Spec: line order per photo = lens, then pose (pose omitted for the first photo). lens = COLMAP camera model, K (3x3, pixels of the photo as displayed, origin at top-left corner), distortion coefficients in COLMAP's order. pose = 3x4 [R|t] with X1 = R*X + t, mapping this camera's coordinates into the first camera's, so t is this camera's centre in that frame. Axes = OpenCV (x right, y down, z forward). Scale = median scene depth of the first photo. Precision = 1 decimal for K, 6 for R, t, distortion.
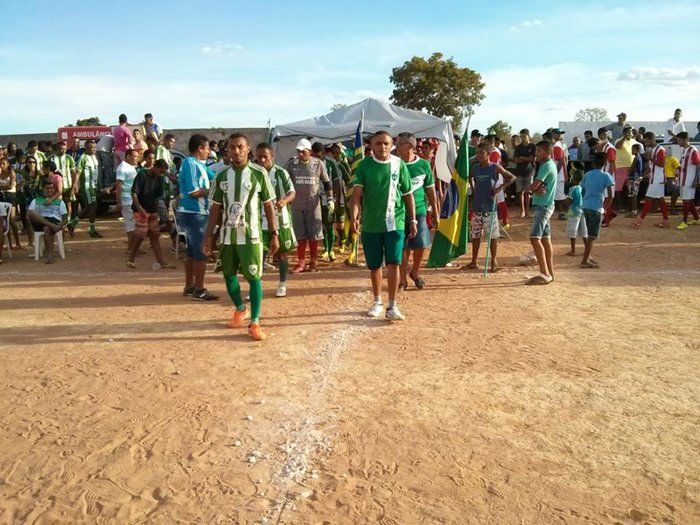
lens RADIAL K [[636.6, 0, 370.3], [0, 636.6, 261.1], [0, 0, 1]] dist [0.034459, -0.249570]
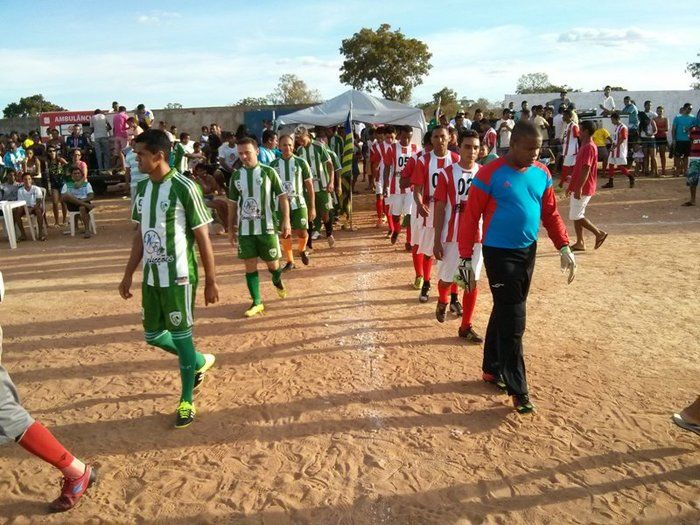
lens RADIAL K [[662.2, 0, 353.3], [0, 662.2, 264.3], [0, 0, 1]] dist [0.043489, -0.276229]
pose [[0.997143, -0.041180, 0.063327, -0.064913], [0.037853, 0.997884, 0.052873, 0.003867], [-0.065370, -0.050325, 0.996591, -0.182140]]
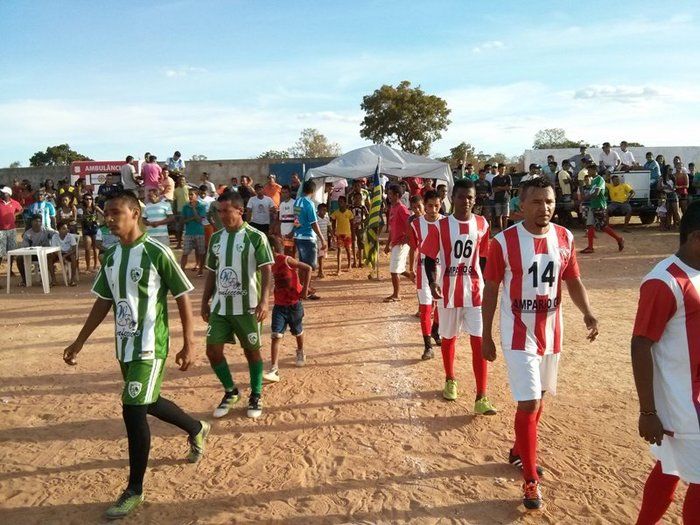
lens RADIAL K [[661.6, 0, 348.0], [0, 661.6, 263.5], [0, 0, 1]] dist [0.052470, -0.290444]
pose [[0.999043, -0.022782, 0.037343, -0.081857], [0.023774, 0.999370, -0.026347, 0.005225], [-0.036719, 0.027209, 0.998955, -0.192045]]
